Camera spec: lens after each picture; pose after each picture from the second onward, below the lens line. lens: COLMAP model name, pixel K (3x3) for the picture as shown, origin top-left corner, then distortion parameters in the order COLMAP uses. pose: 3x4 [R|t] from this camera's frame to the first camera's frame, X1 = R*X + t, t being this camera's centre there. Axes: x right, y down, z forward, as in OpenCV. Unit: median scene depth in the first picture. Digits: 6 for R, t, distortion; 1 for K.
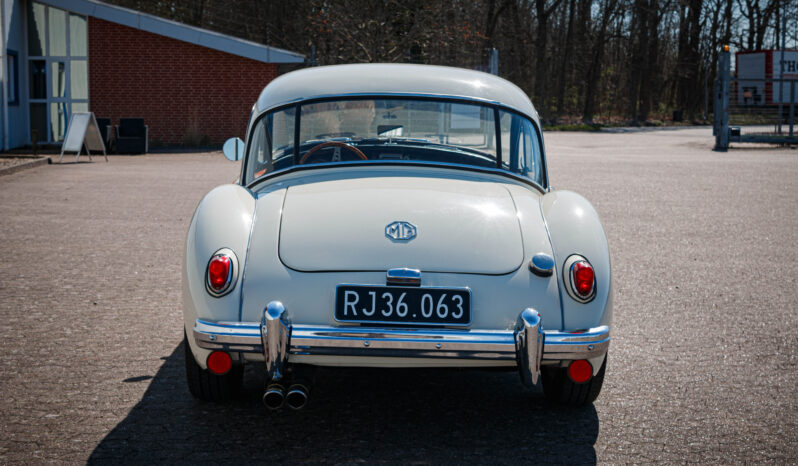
lens RADIAL K [[1324.3, 0, 399.0], [0, 1324.3, 233.0], [0, 0, 1]] dist [-0.000616, -0.131976]
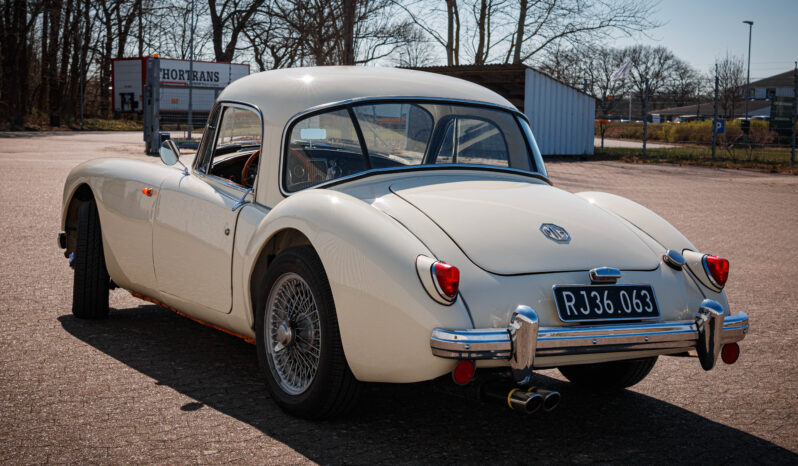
lens RADIAL K [[1324.3, 0, 399.0], [0, 1324.3, 233.0], [0, 0, 1]] dist [-0.000616, -0.131976]
pose [[0.859465, -0.028290, 0.510412, -0.665483], [0.030431, 0.999528, 0.004159, -0.009383], [-0.510289, 0.011957, 0.859920, 0.188487]]
